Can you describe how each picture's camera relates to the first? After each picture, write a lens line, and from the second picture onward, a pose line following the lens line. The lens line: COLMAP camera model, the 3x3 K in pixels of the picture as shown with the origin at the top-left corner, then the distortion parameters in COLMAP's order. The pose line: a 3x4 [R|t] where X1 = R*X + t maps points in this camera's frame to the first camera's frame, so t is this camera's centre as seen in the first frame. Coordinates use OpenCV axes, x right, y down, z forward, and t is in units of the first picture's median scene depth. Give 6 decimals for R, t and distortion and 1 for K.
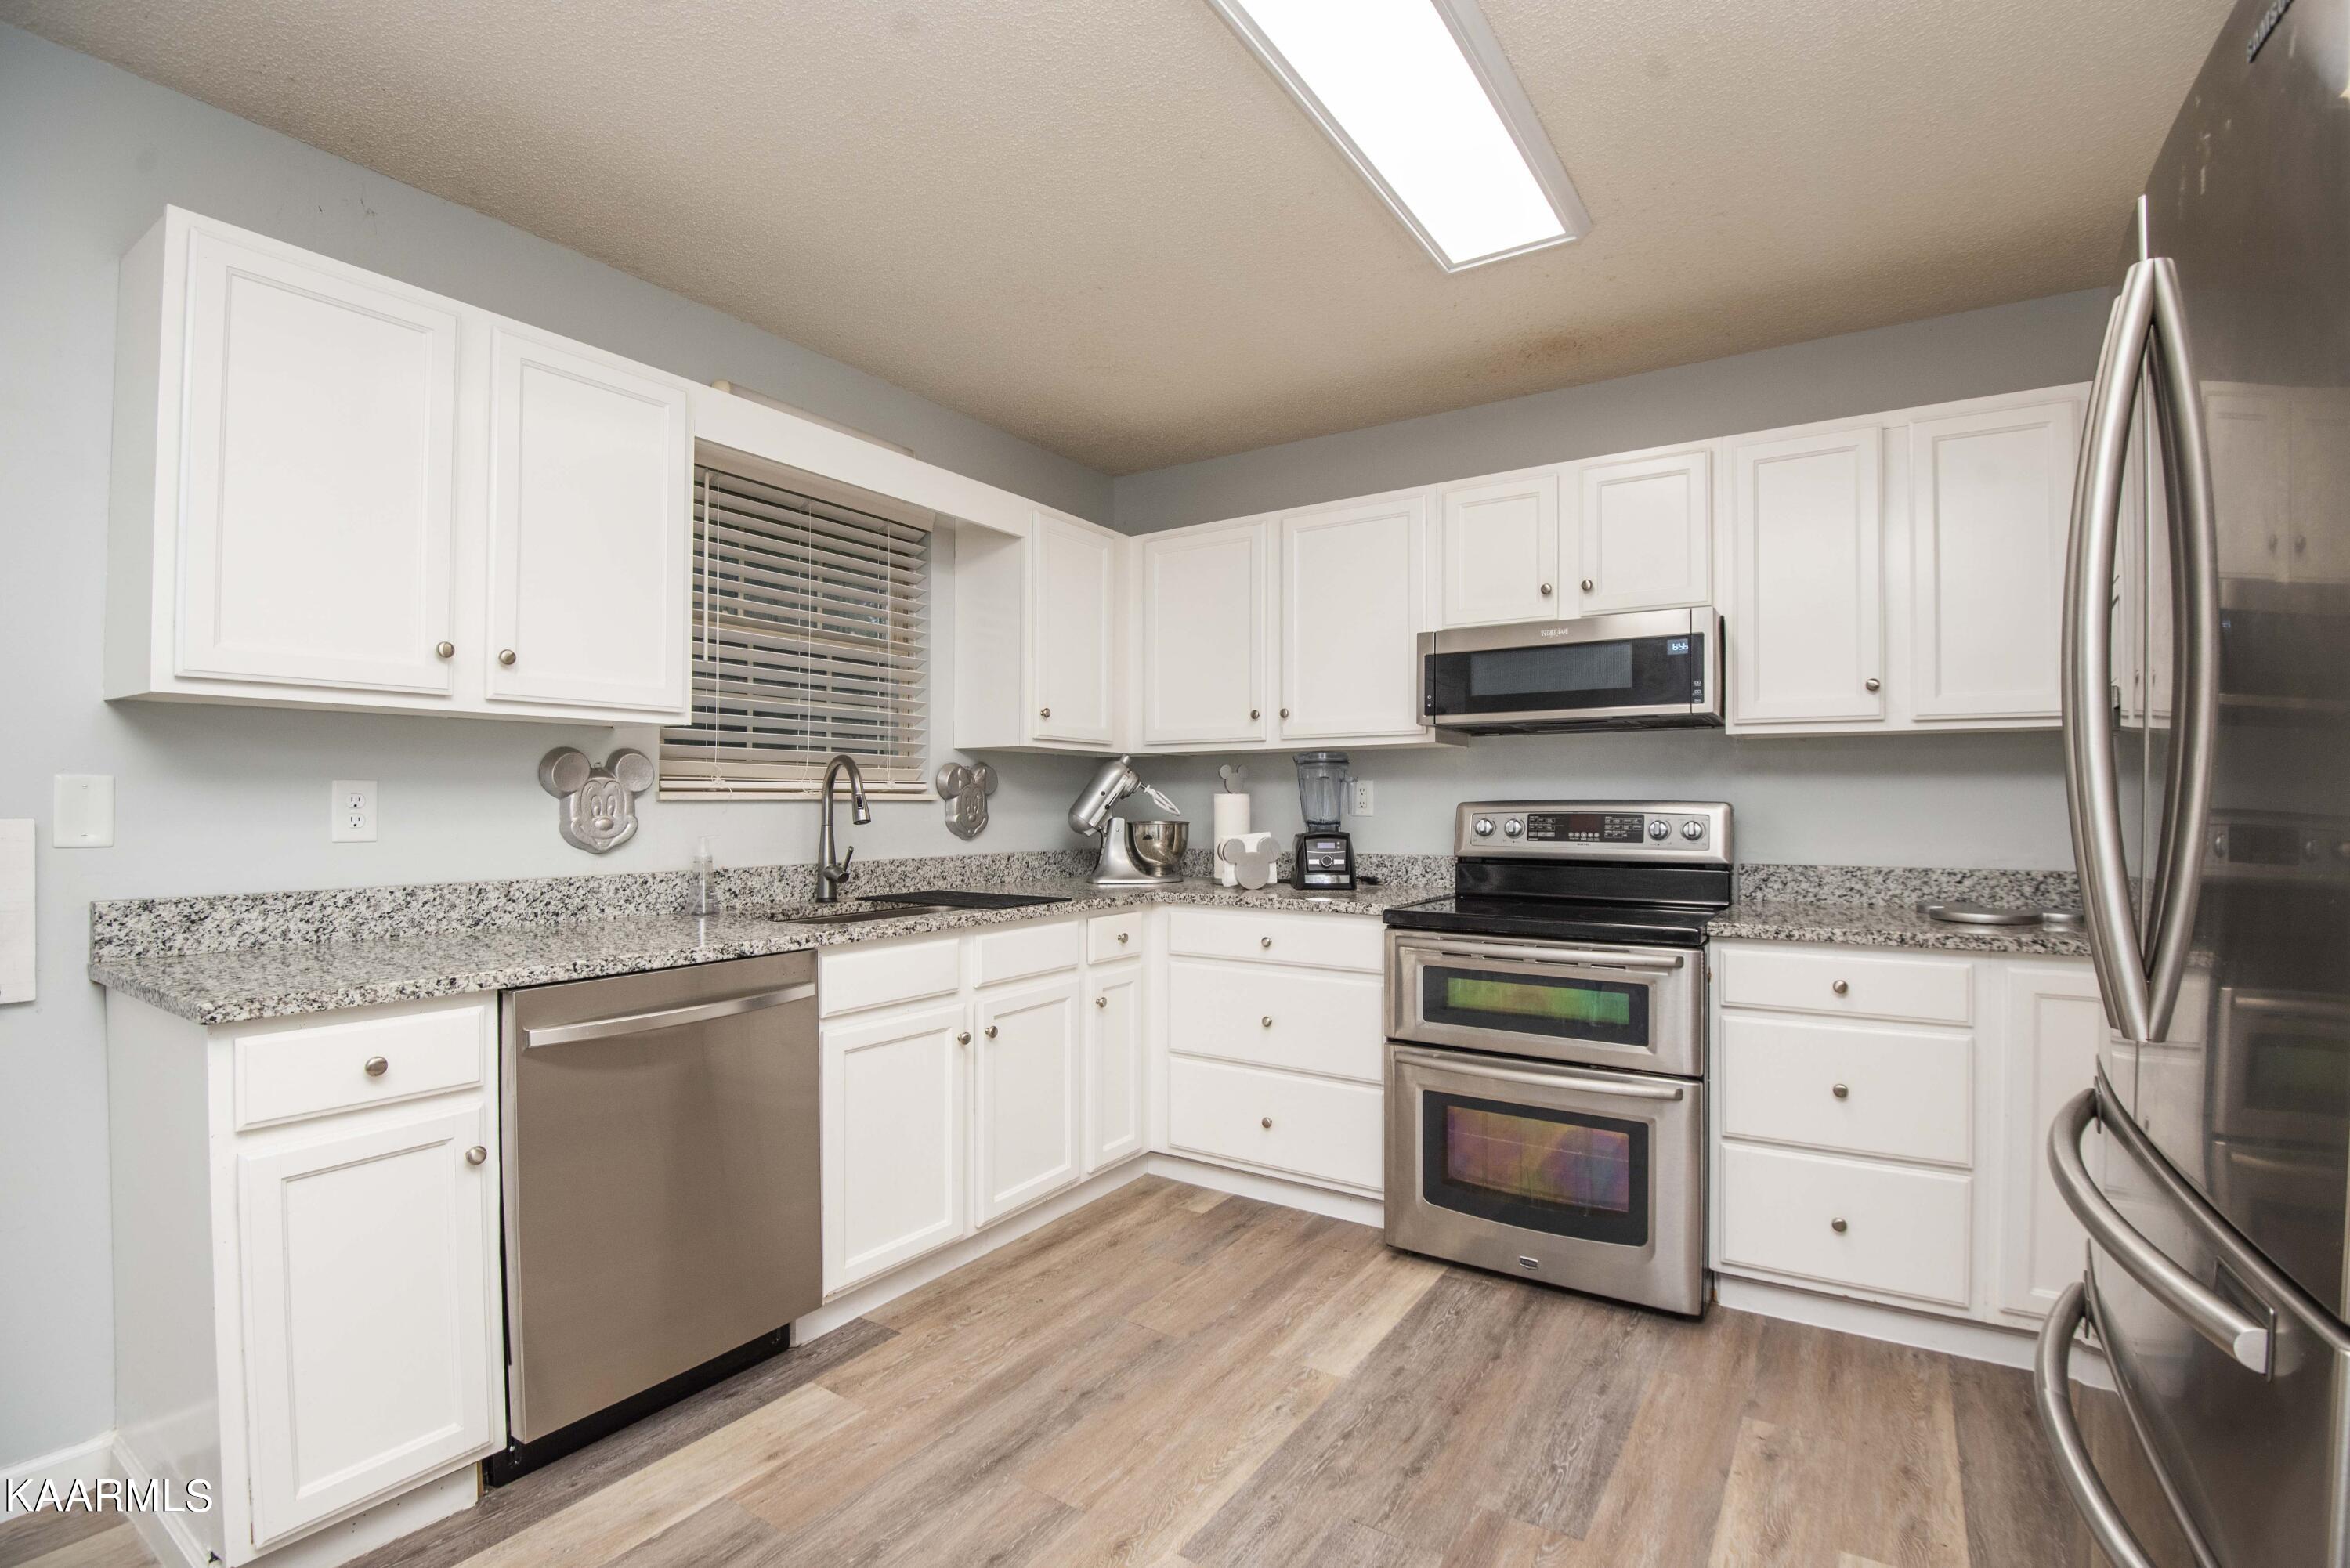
lens RADIAL K [[1066.5, 0, 1185.3], [0, 1066.5, 797.0], [0, 0, 1]] dist [-0.006181, -0.020591]
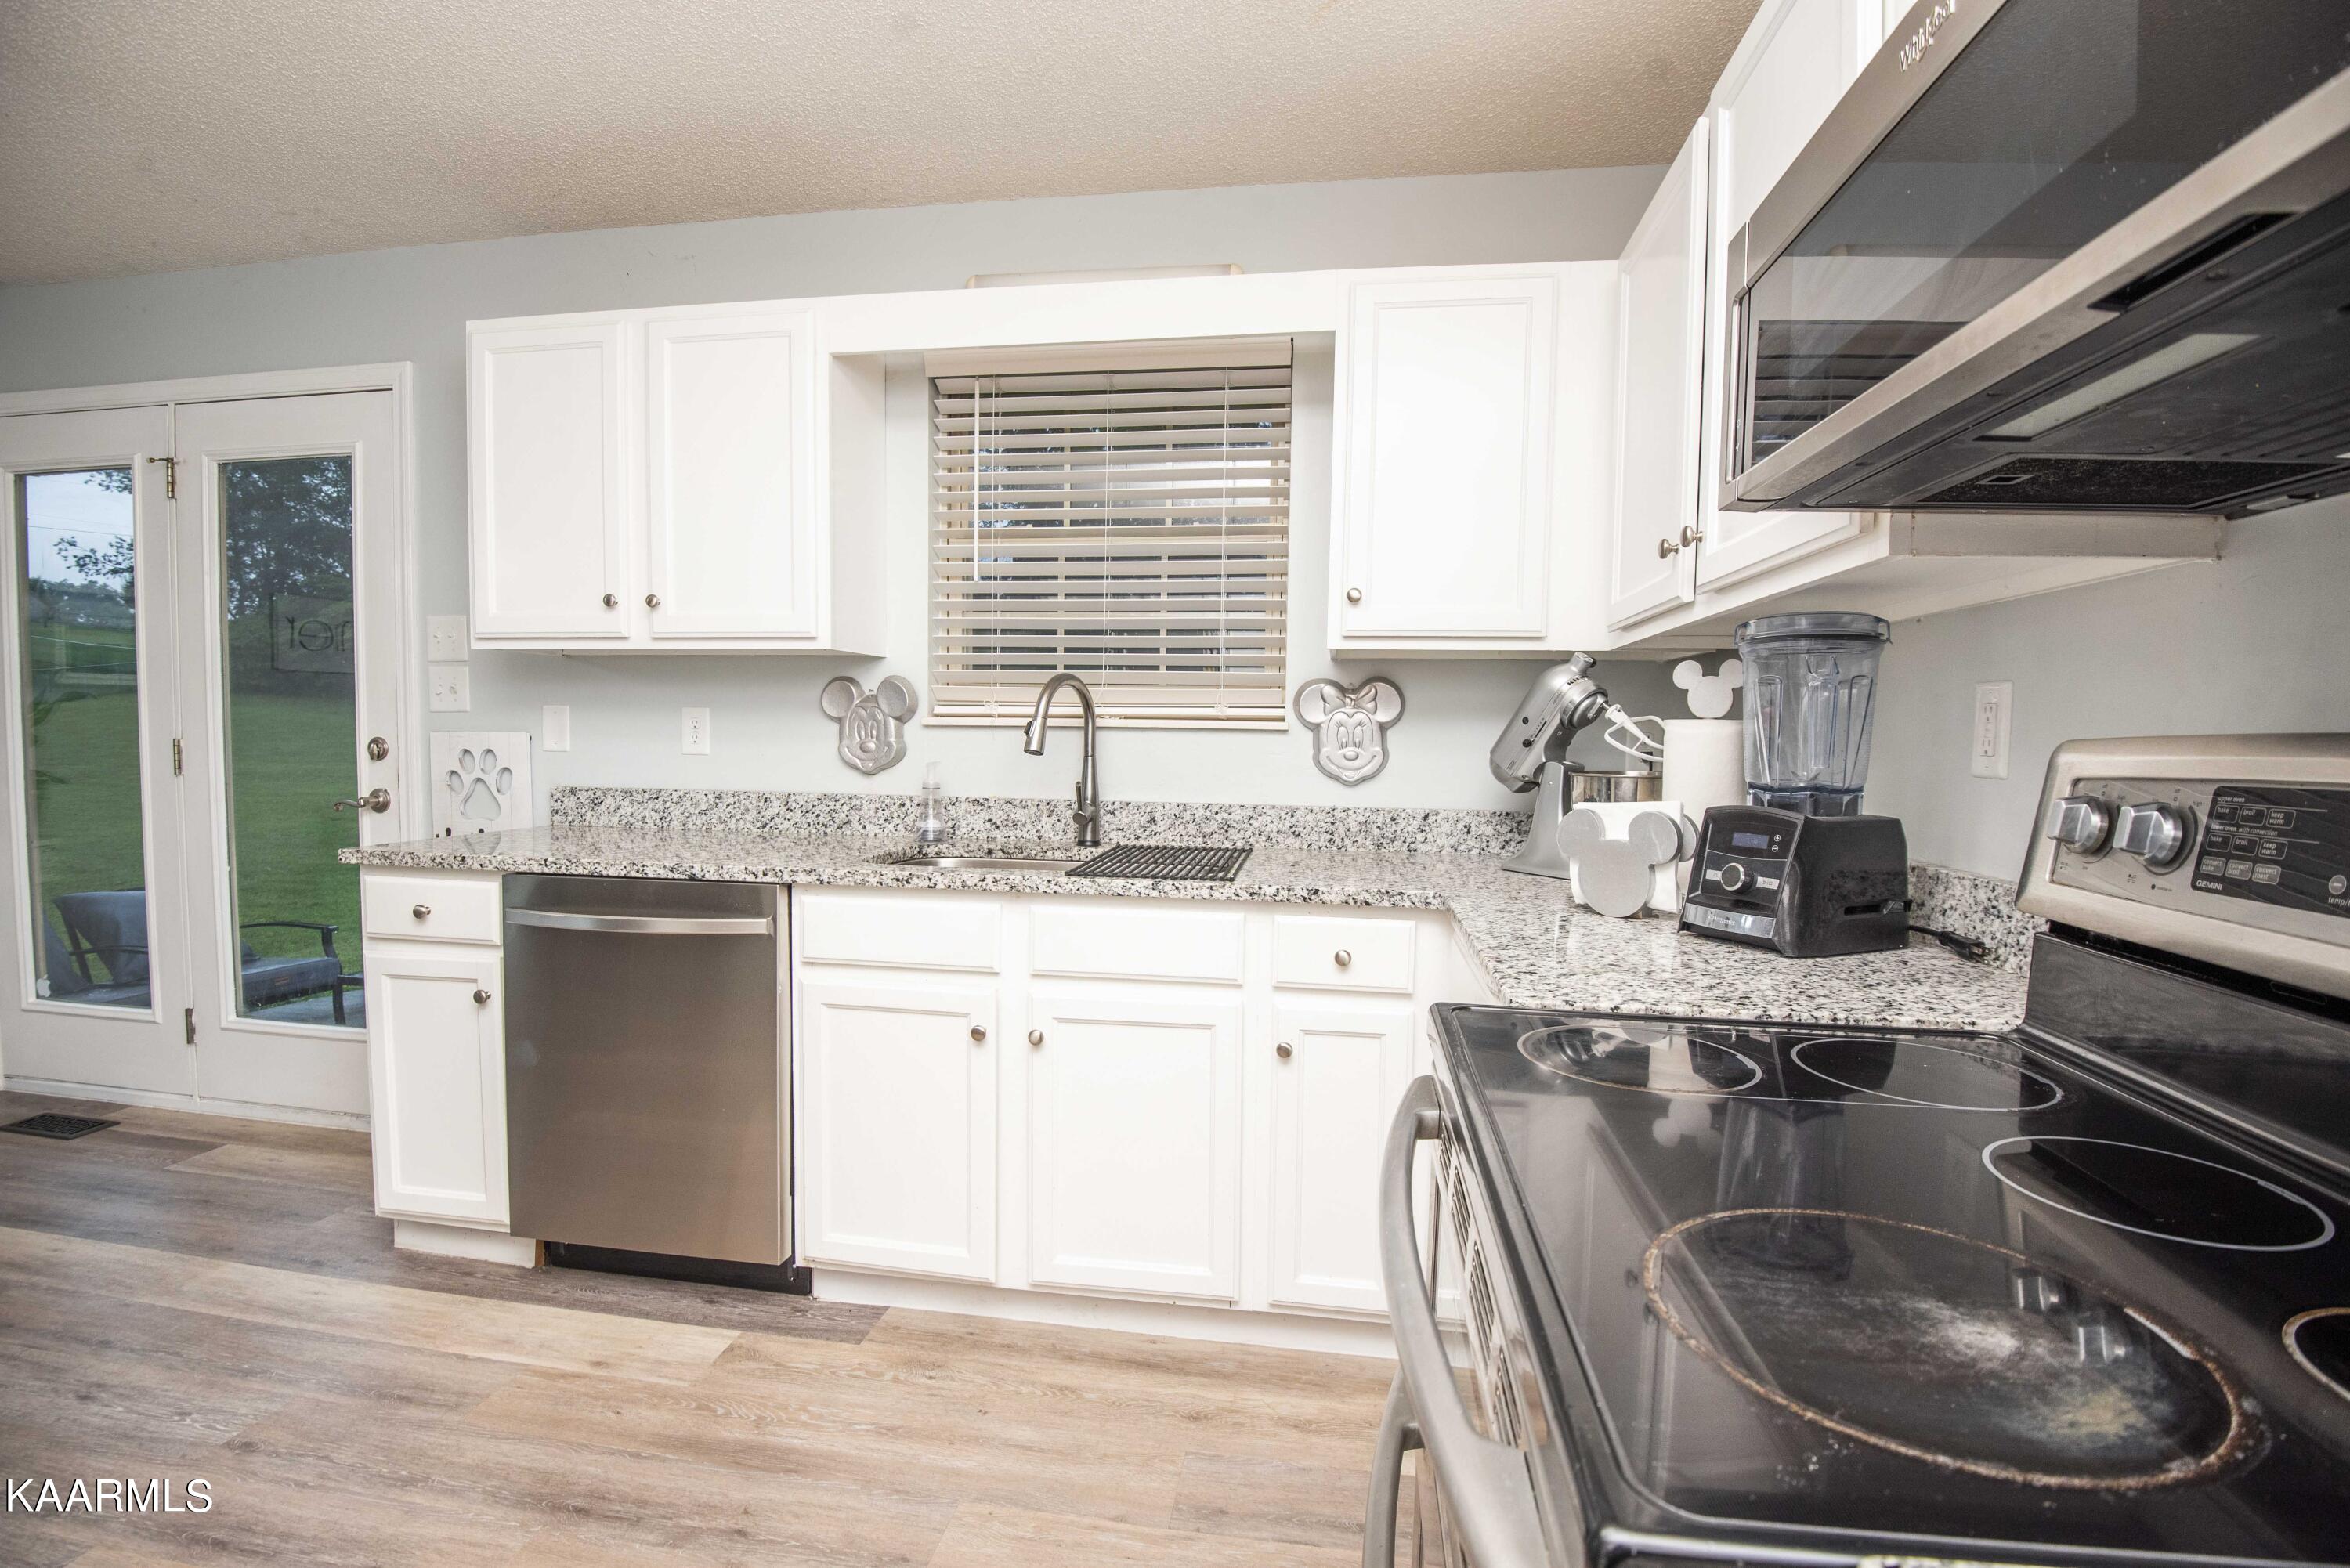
lens RADIAL K [[1056.2, 0, 1120.4], [0, 1056.2, 798.7], [0, 0, 1]] dist [-0.028609, 0.000265]
pose [[0.416147, 0.065619, -0.906927, 0.510781], [-0.009458, 0.997651, 0.067844, 0.003289], [0.909248, -0.019655, 0.415790, 0.771923]]
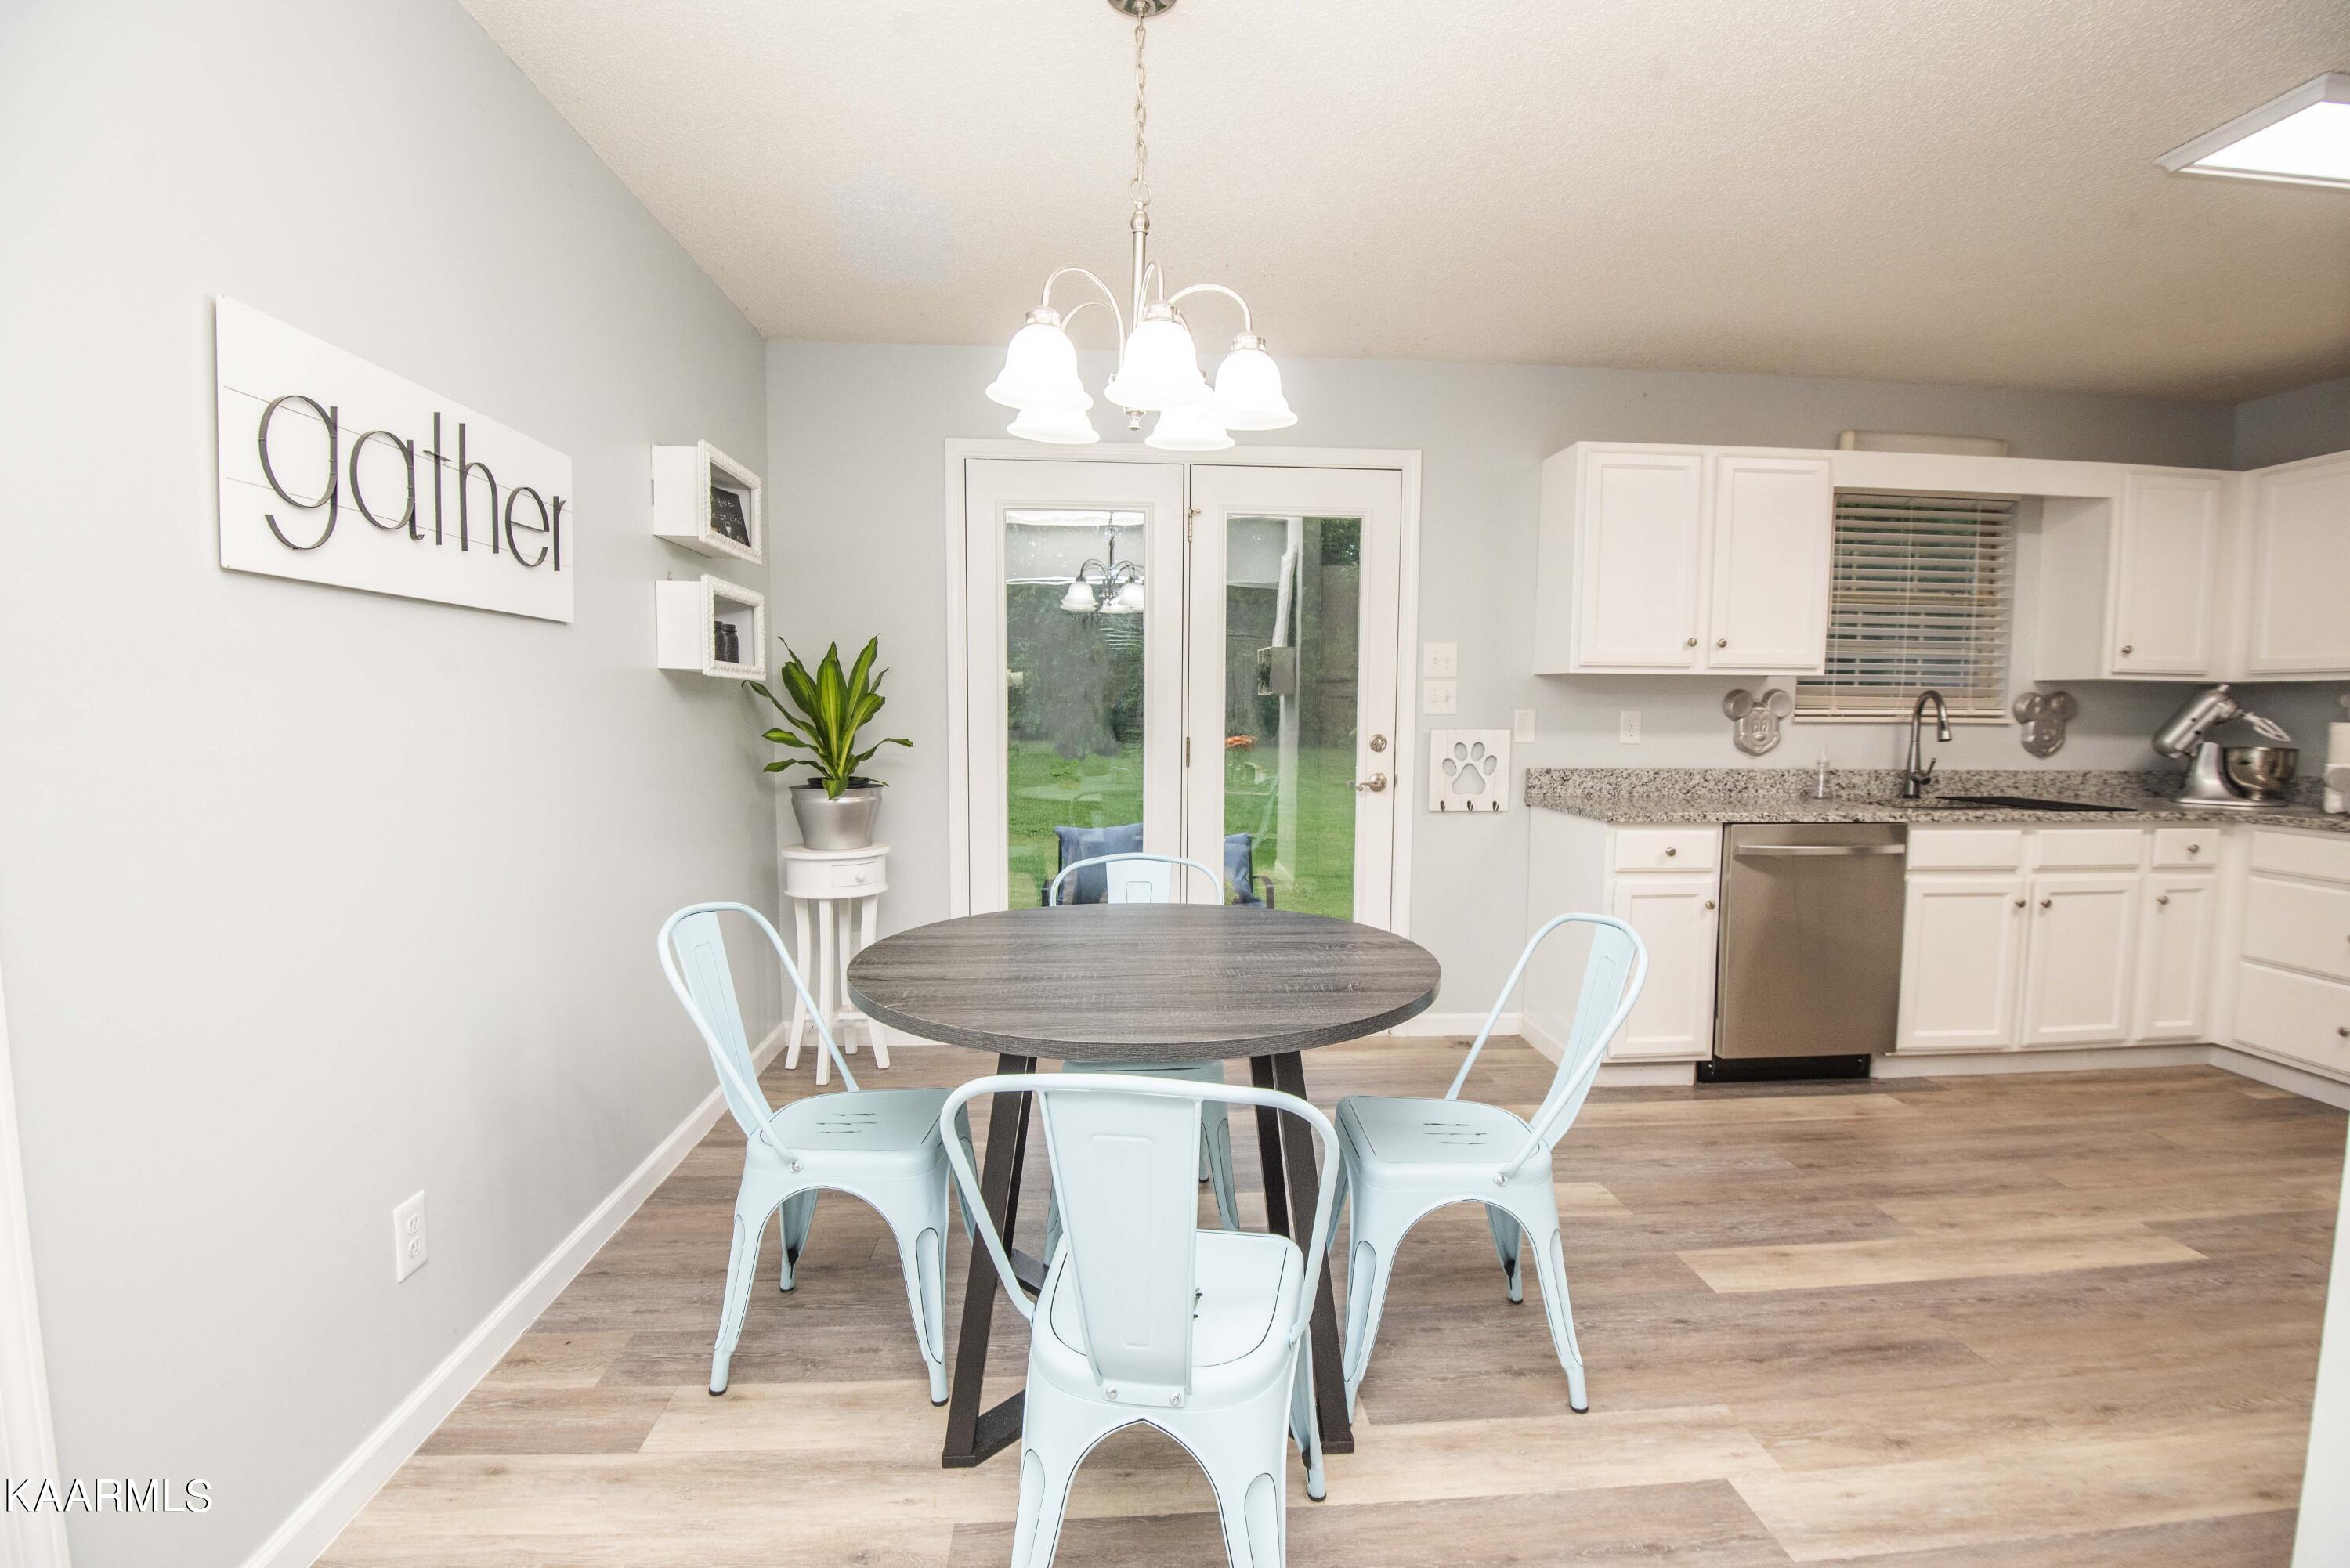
lens RADIAL K [[1066.7, 0, 1176.6], [0, 1066.7, 791.7], [0, 0, 1]] dist [-0.044448, -0.000105]
pose [[0.603300, 0.066891, -0.794704, 0.178256], [-0.000923, 0.996534, 0.083179, -0.022345], [0.797514, -0.049448, 0.601271, -0.629219]]
